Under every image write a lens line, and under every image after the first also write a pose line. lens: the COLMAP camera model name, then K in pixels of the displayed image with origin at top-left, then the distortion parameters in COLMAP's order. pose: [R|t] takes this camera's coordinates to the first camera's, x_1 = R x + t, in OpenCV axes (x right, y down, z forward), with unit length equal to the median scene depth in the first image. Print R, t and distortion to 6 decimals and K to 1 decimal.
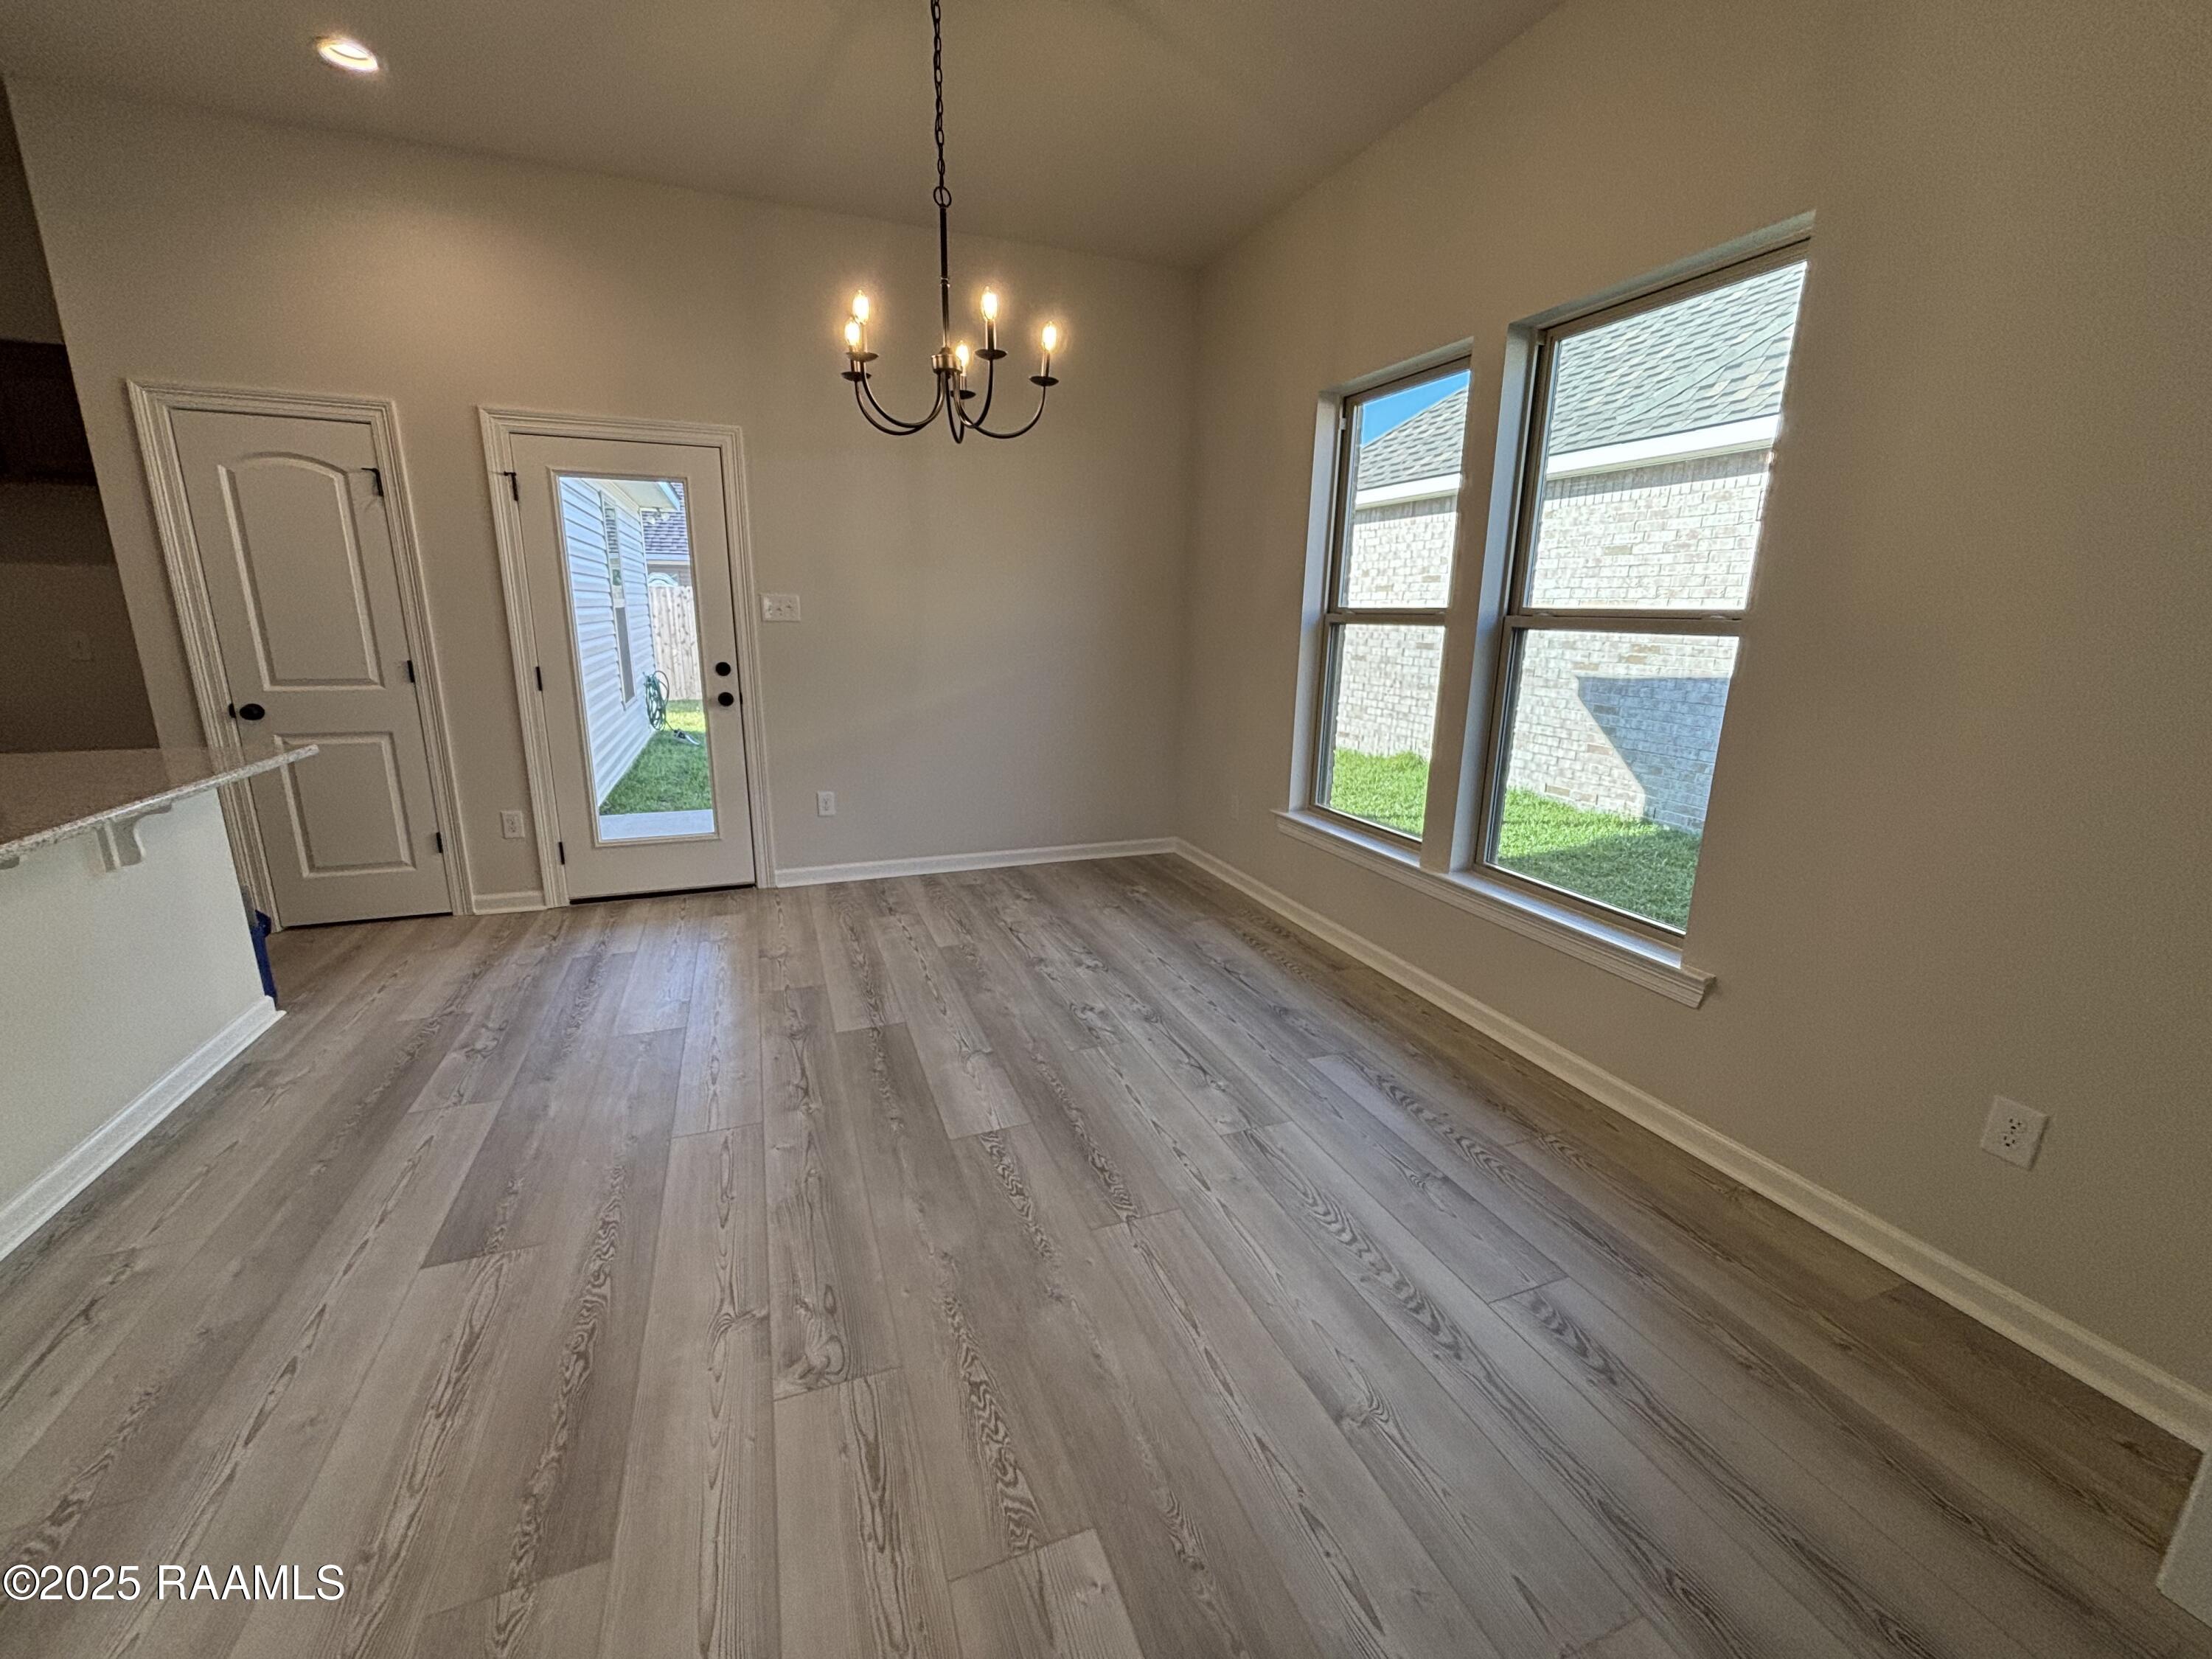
lens RADIAL K [[890.3, 0, 1102.2], [0, 890.3, 822.0], [0, 0, 1]] dist [-0.000188, 0.000525]
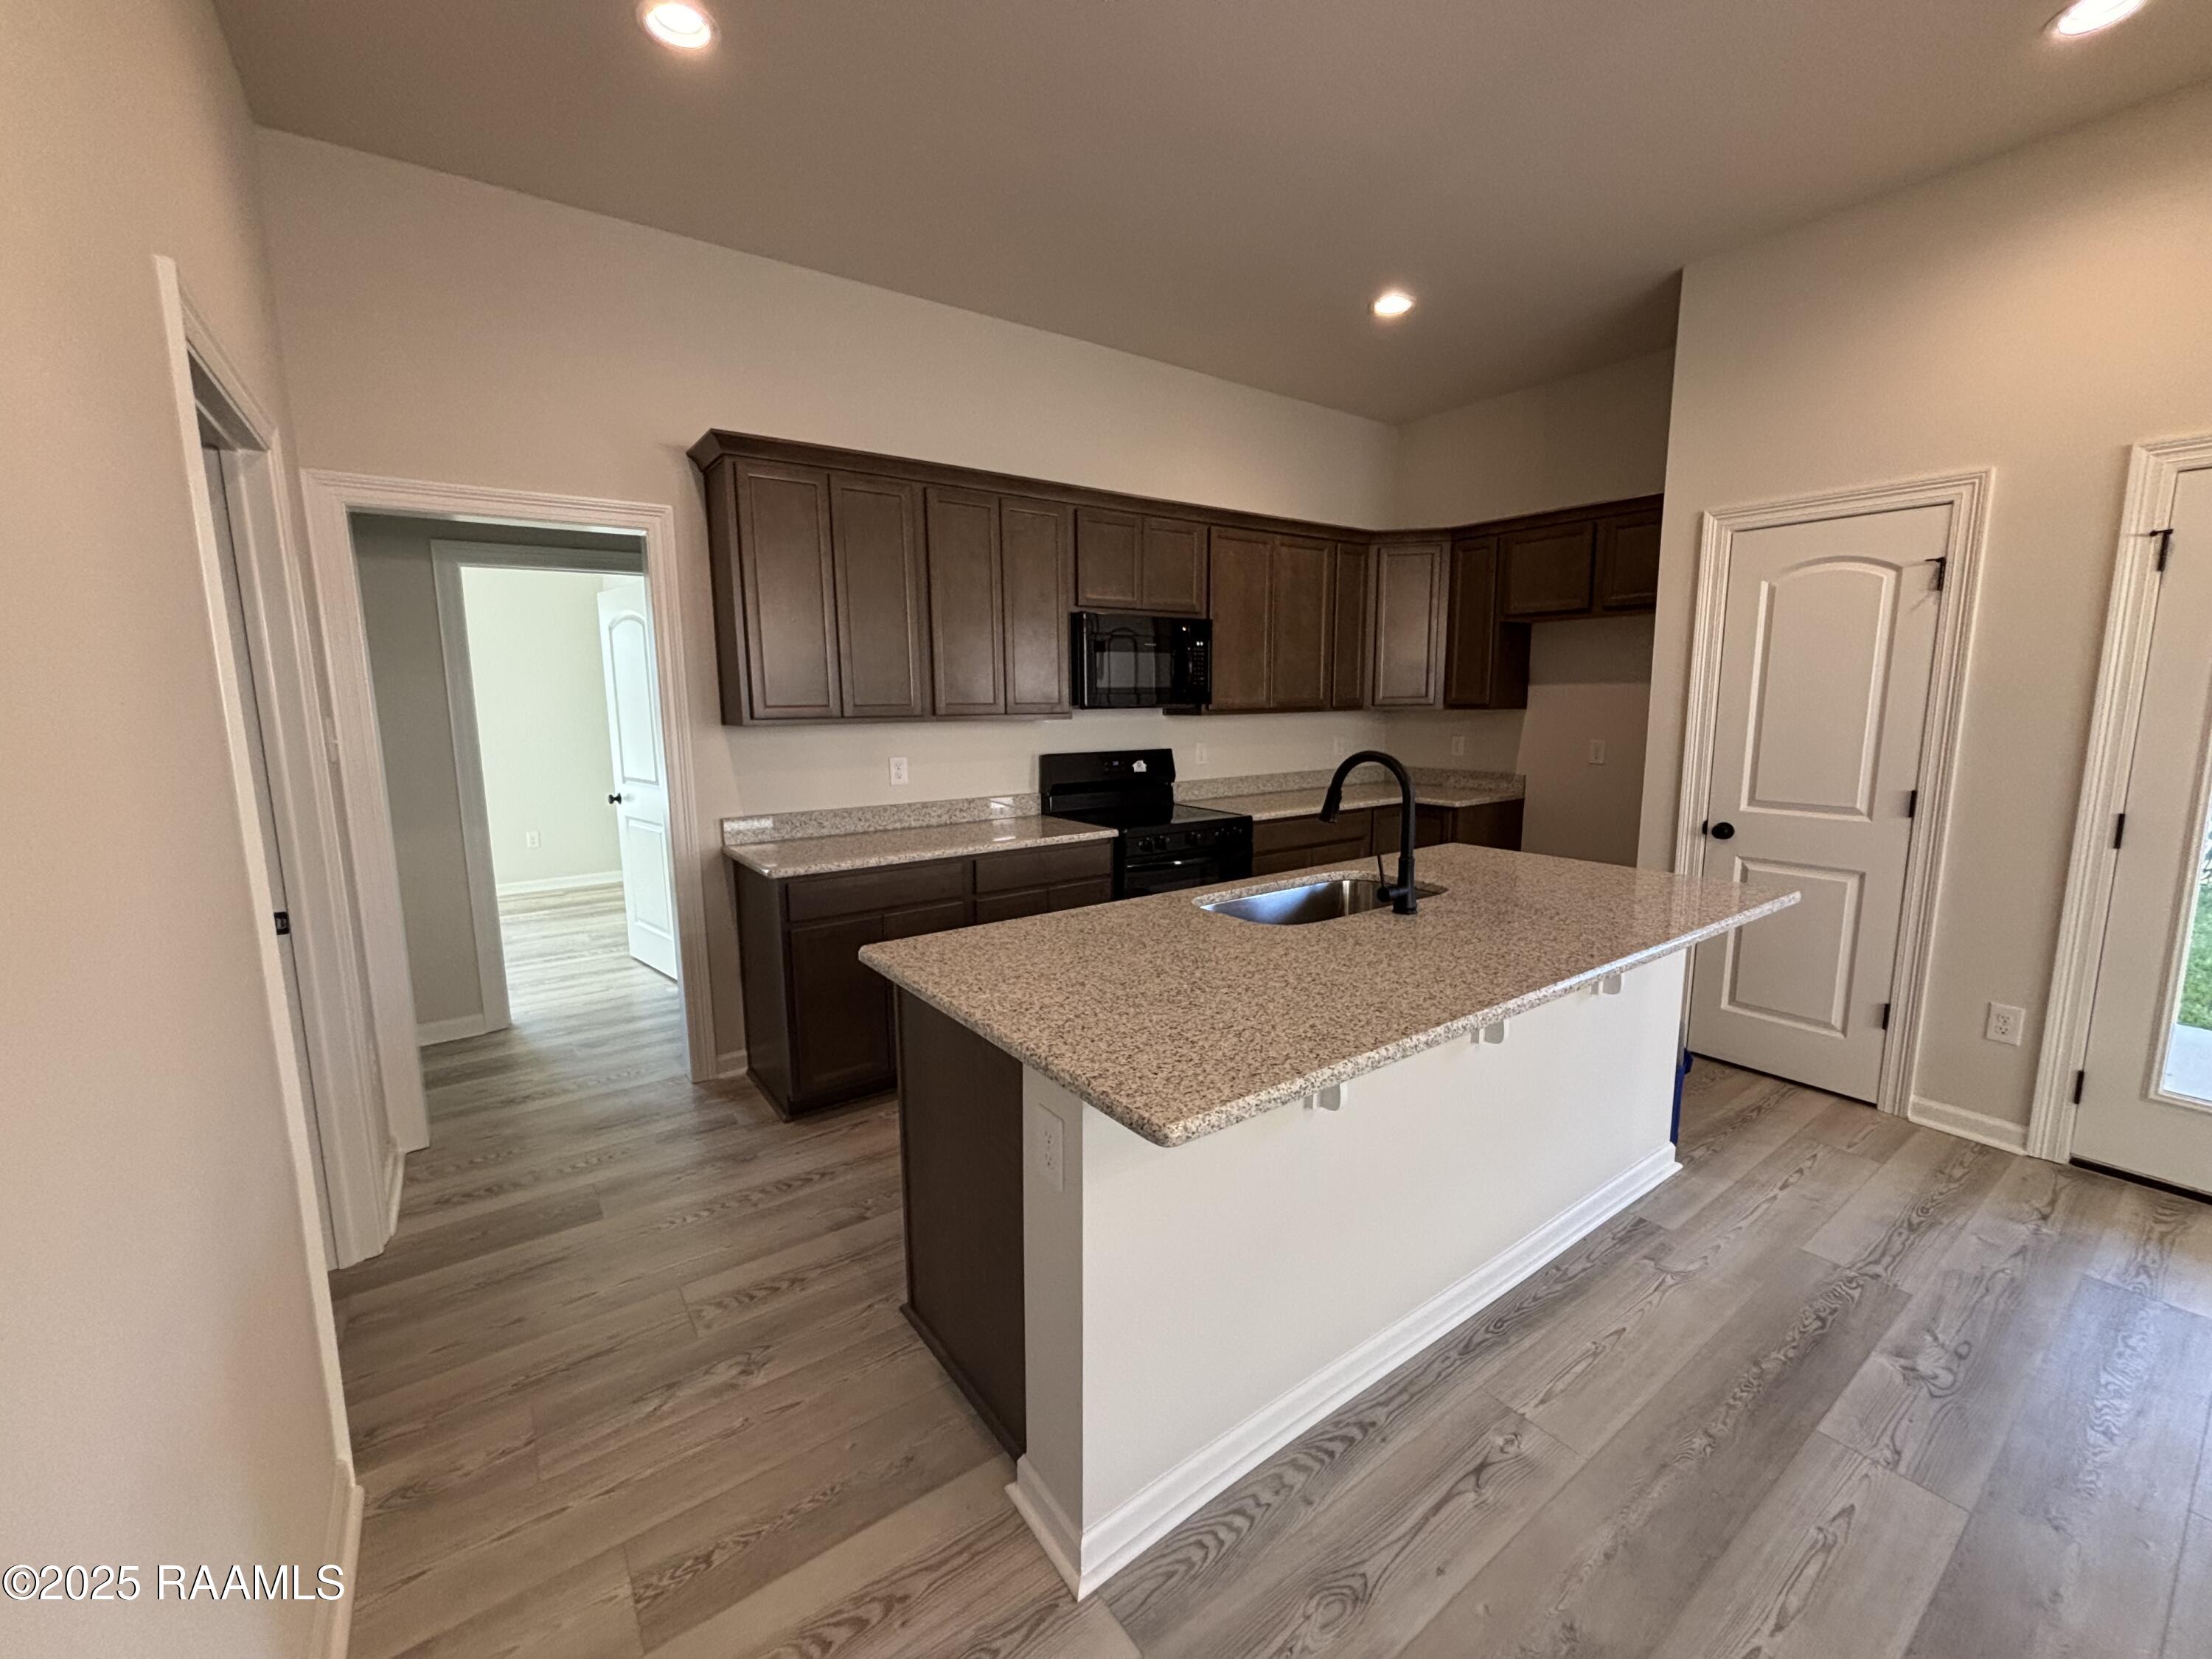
lens RADIAL K [[905.3, 0, 1106.0], [0, 905.3, 829.5], [0, 0, 1]] dist [0.000522, 0.005083]
pose [[0.250688, 0.126927, -0.959711, -0.182752], [-0.214636, 0.973981, 0.072749, -0.053708], [0.943974, 0.187751, 0.271408, 0.104860]]
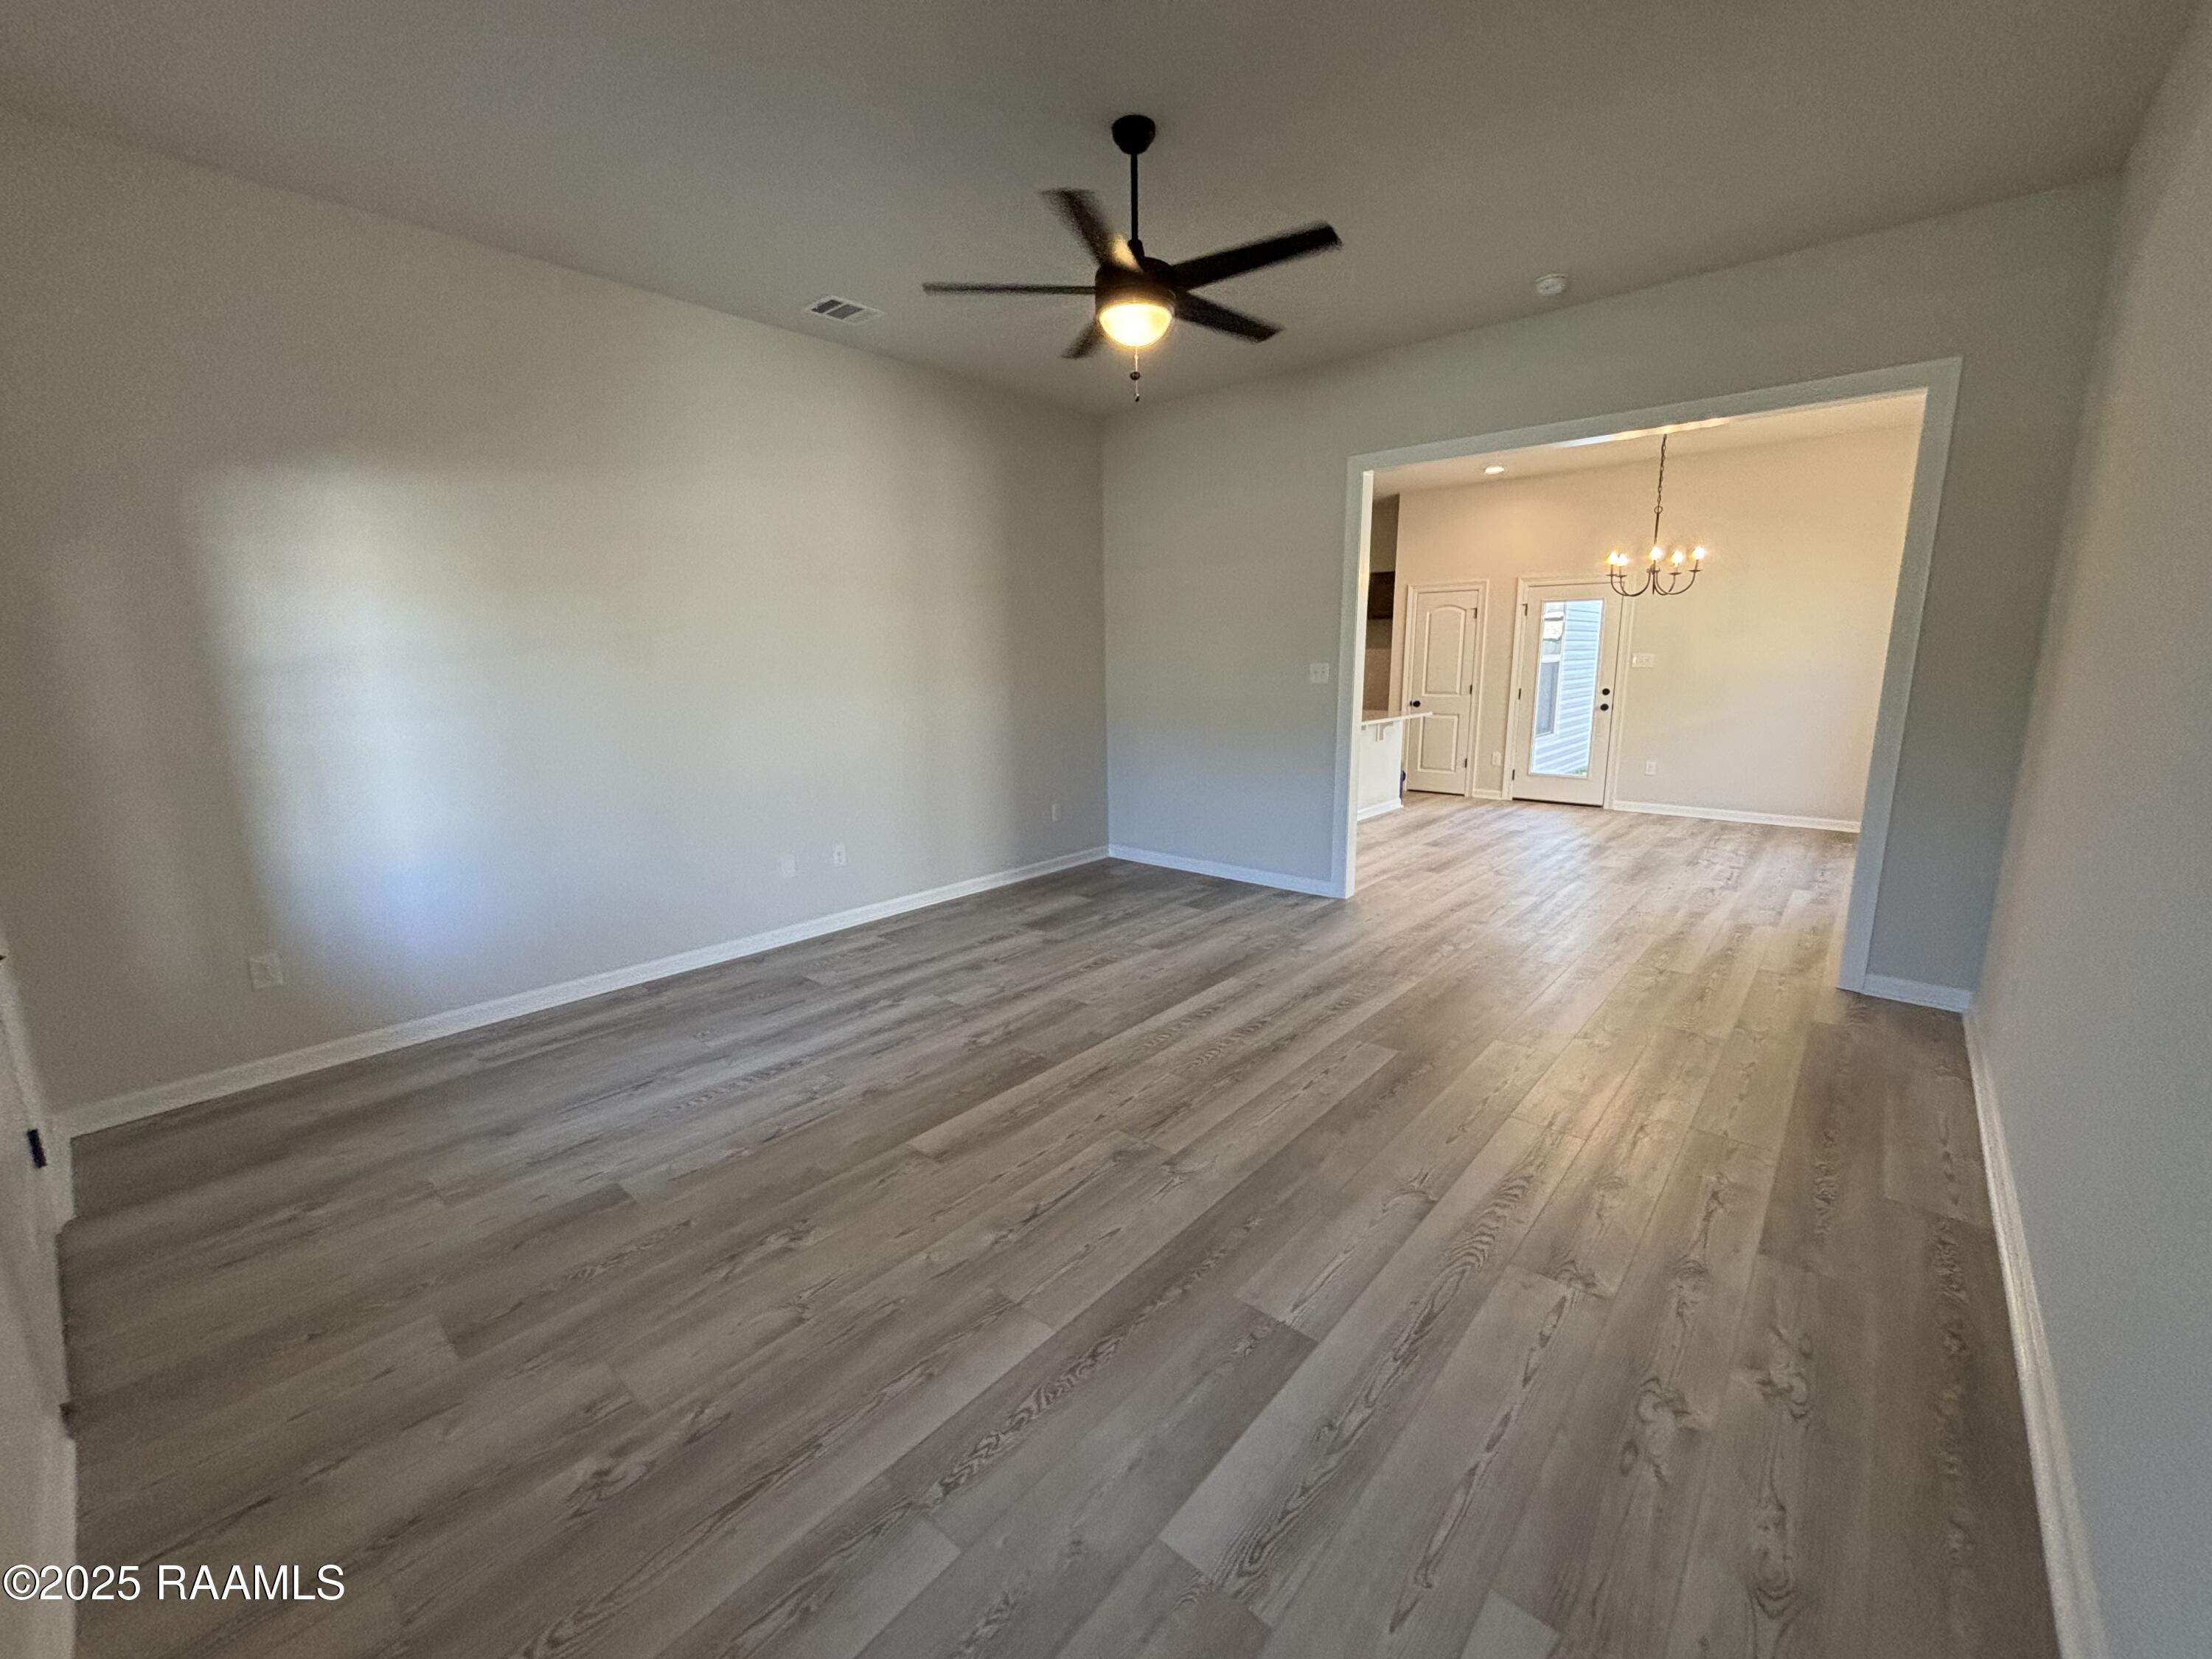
lens RADIAL K [[890.3, 0, 1102.2], [0, 890.3, 822.0], [0, 0, 1]] dist [-0.000188, 0.000525]
pose [[0.459093, 0.143659, -0.876696, 0.969430], [-0.187294, 0.980310, 0.062559, 0.227860], [0.868421, 0.135479, 0.476960, -1.007583]]
